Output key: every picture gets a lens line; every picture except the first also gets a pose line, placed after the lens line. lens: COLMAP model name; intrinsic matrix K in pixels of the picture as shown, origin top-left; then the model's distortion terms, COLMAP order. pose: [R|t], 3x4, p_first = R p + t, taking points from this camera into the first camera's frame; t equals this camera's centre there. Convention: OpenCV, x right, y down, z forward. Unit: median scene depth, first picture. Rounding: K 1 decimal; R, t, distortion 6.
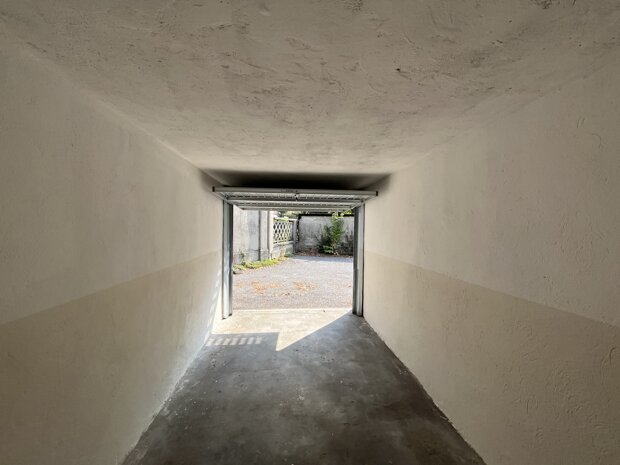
lens RADIAL K [[254.0, 0, 310.0], [0, 254.0, 232.5], [0, 0, 1]] dist [-0.002213, 0.000121]
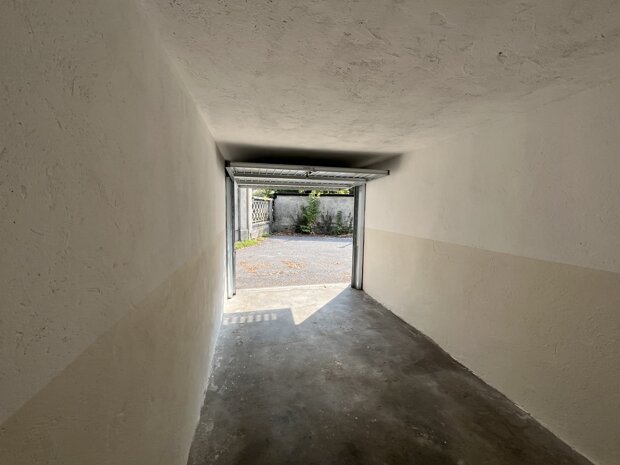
lens RADIAL K [[254.0, 0, 310.0], [0, 254.0, 232.5], [0, 0, 1]] dist [-0.002213, 0.000121]
pose [[0.989686, -0.012589, 0.142697, -0.252403], [0.001626, 0.997054, 0.076684, 0.013929], [-0.143242, -0.075661, 0.986791, -0.001540]]
